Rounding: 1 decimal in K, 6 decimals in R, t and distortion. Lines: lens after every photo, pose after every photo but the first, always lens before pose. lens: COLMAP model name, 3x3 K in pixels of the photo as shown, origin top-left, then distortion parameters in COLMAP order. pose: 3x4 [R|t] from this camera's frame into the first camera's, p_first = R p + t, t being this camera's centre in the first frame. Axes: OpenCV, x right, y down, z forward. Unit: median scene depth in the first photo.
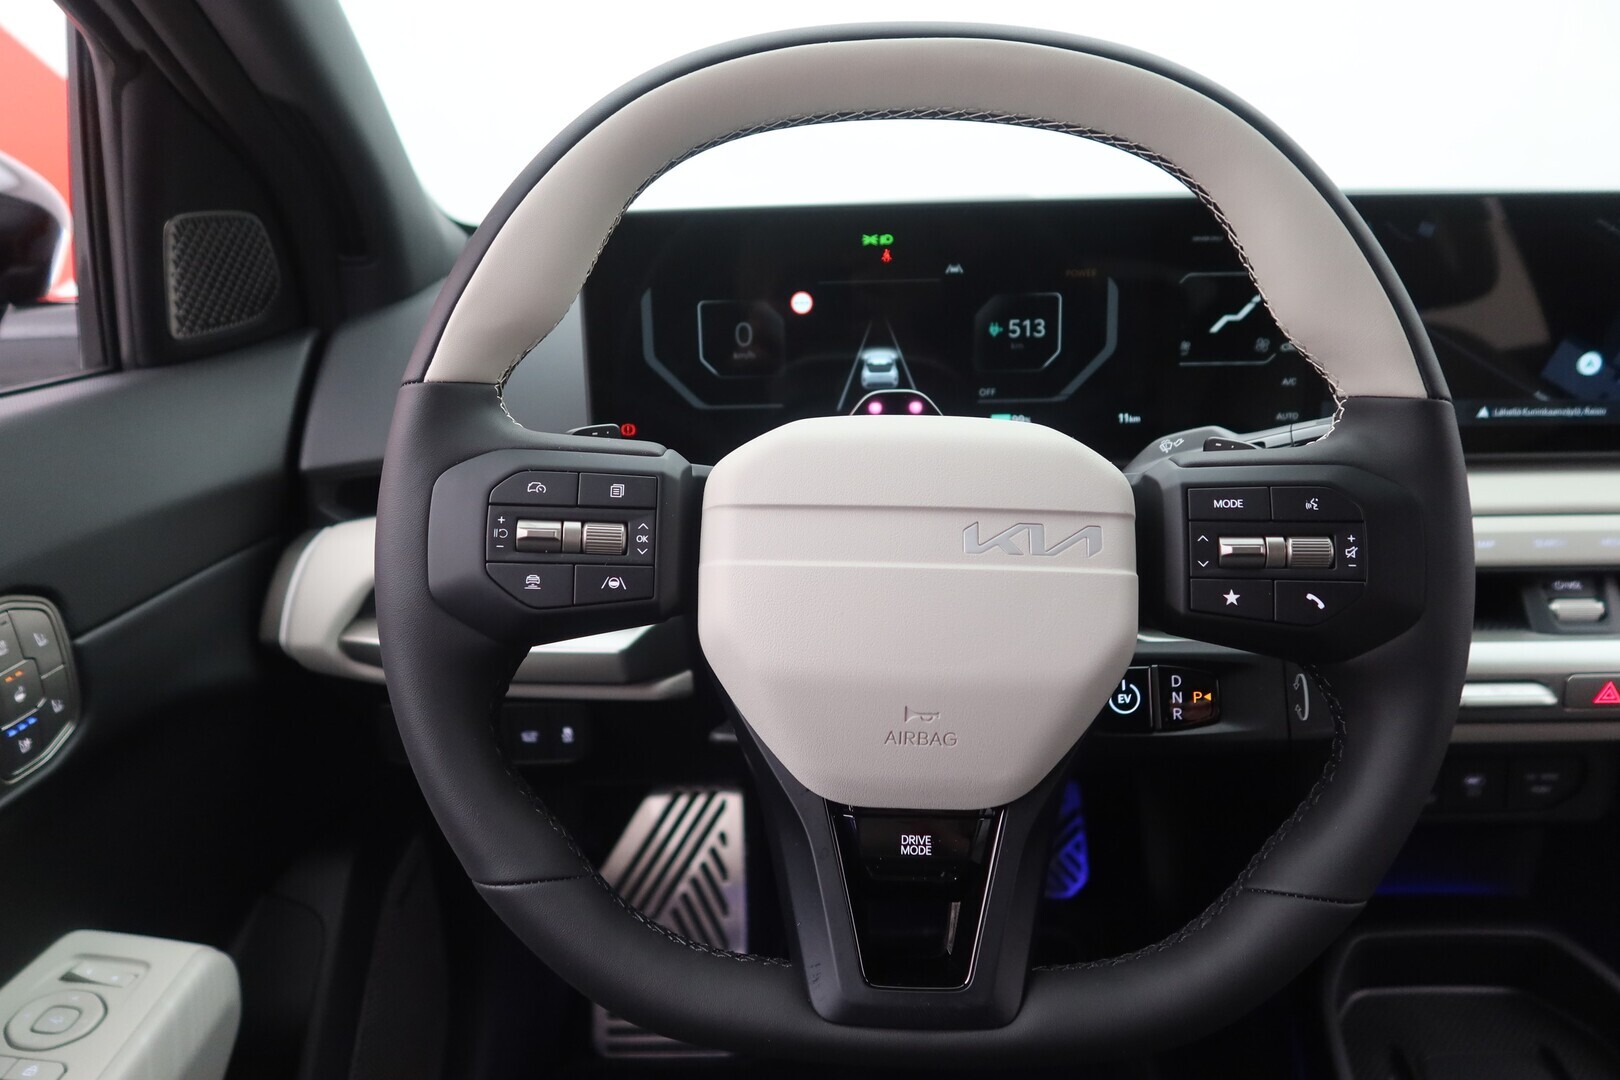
lens RADIAL K [[664.7, 0, 810.0], [0, 664.7, 540.0], [0, 0, 1]] dist [0.001490, 0.000185]
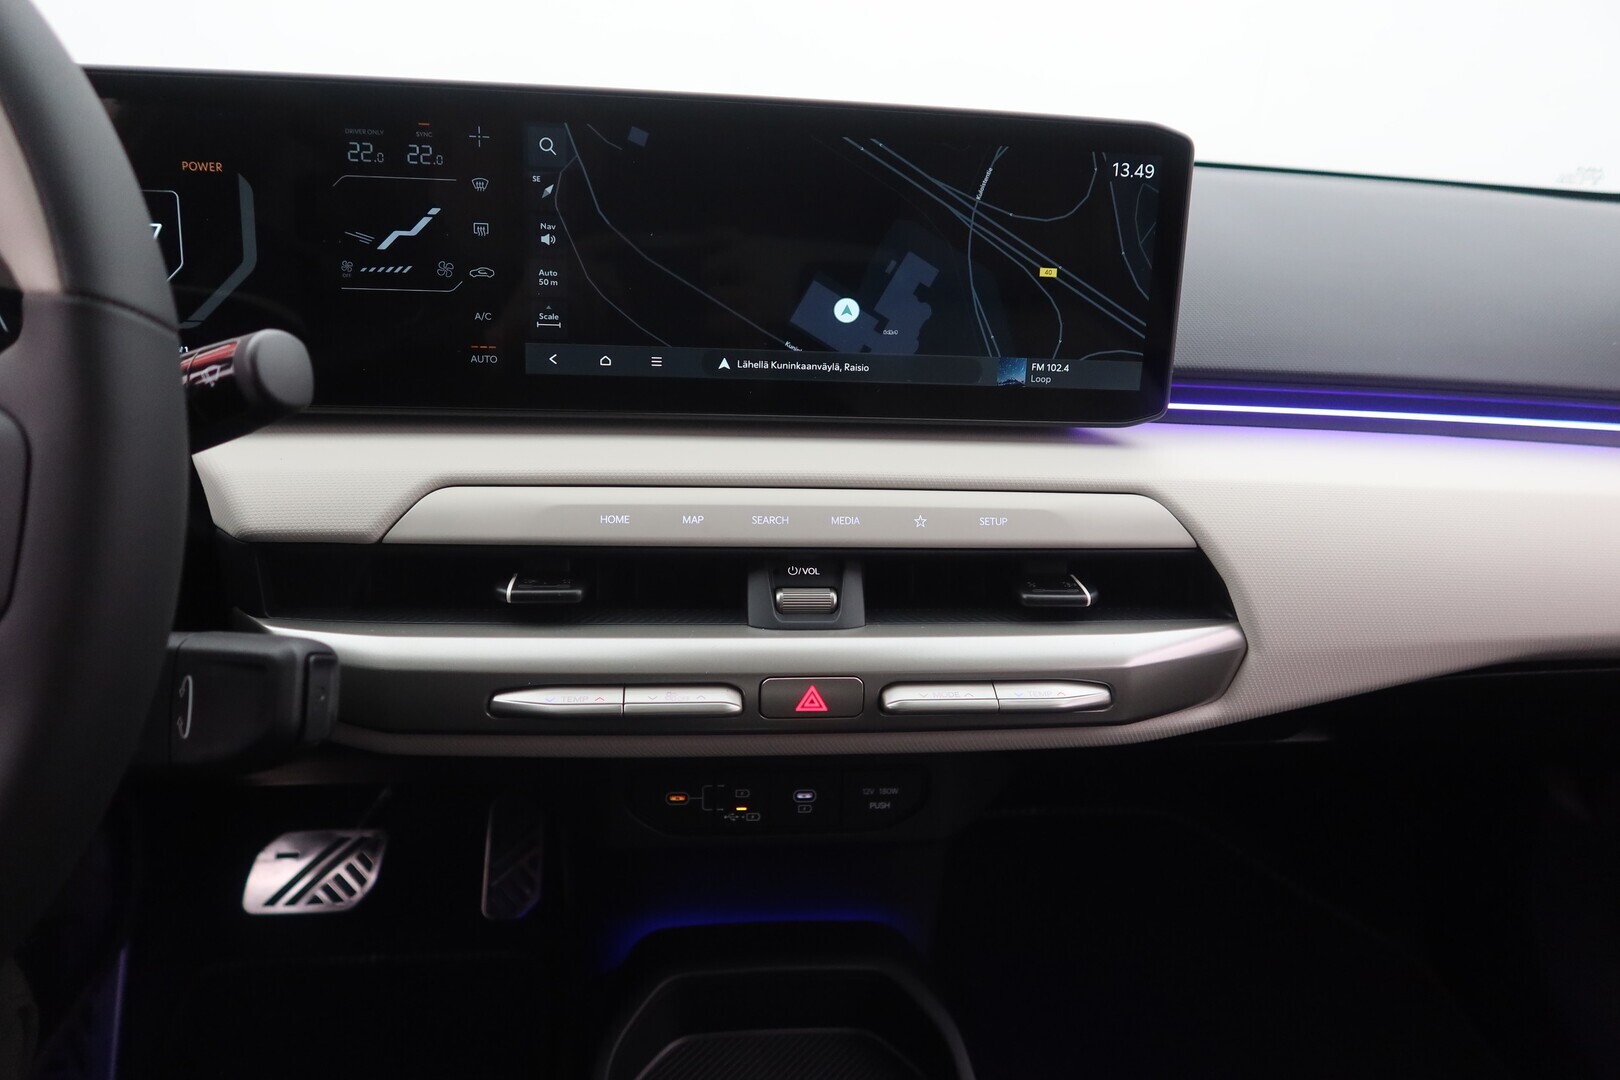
lens RADIAL K [[637.5, 0, 810.0], [0, 637.5, 540.0], [0, 0, 1]] dist [0.001879, 0.000045]
pose [[0.998015, 0.021636, 0.059139, 1.084701], [-0.022158, 0.999721, 0.008184, 0.021442], [-0.058946, -0.009479, 0.998216, 0.191388]]
